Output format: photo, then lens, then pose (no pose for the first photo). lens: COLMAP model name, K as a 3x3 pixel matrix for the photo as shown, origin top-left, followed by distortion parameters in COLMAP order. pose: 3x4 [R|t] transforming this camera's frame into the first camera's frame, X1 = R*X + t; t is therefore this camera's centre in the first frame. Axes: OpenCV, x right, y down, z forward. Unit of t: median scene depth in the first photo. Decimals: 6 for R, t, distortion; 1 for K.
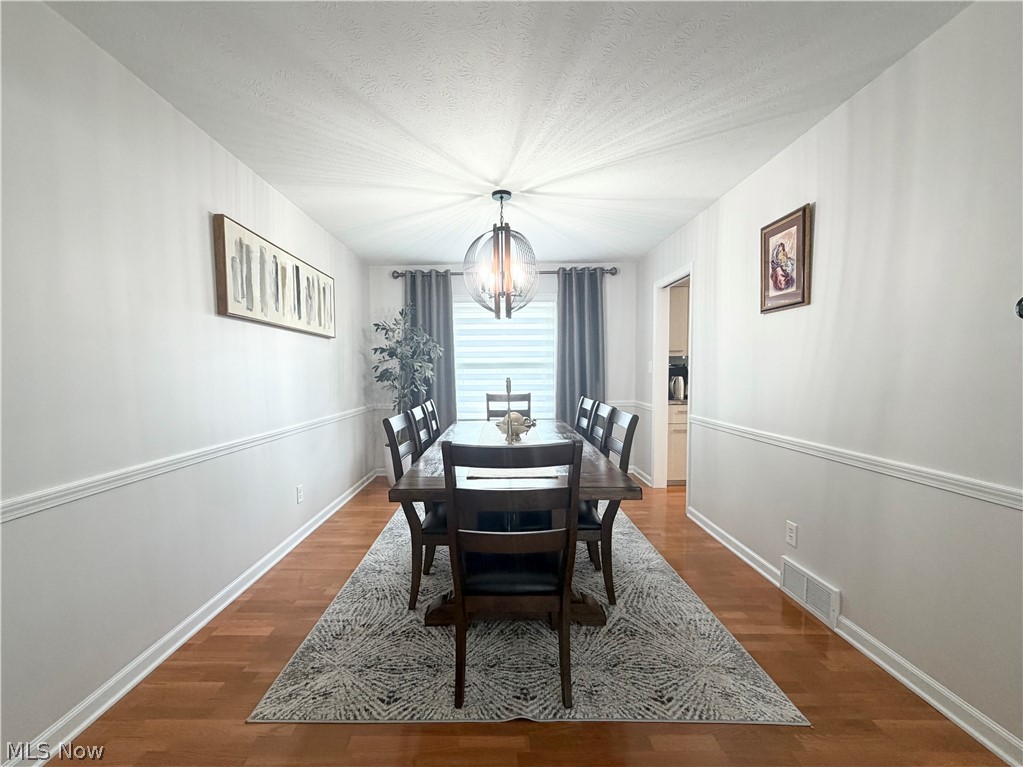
lens RADIAL K [[411.5, 0, 508.1], [0, 411.5, 386.0], [0, 0, 1]] dist [-0.001445, 0.000385]
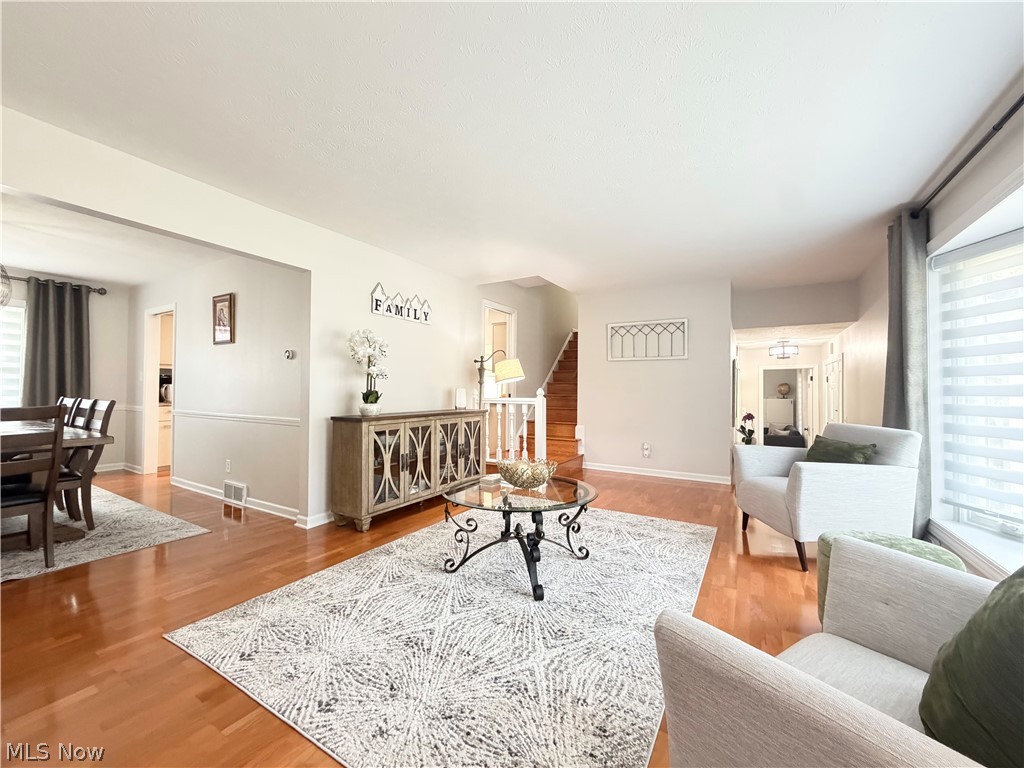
lens RADIAL K [[411.9, 0, 513.6], [0, 411.9, 389.1], [0, 0, 1]] dist [-0.001445, 0.000385]
pose [[0.522078, 0.018514, 0.852697, -0.180117], [0.020378, 0.999208, -0.034172, 0.084692], [-0.852654, 0.035216, 0.521288, -0.871956]]
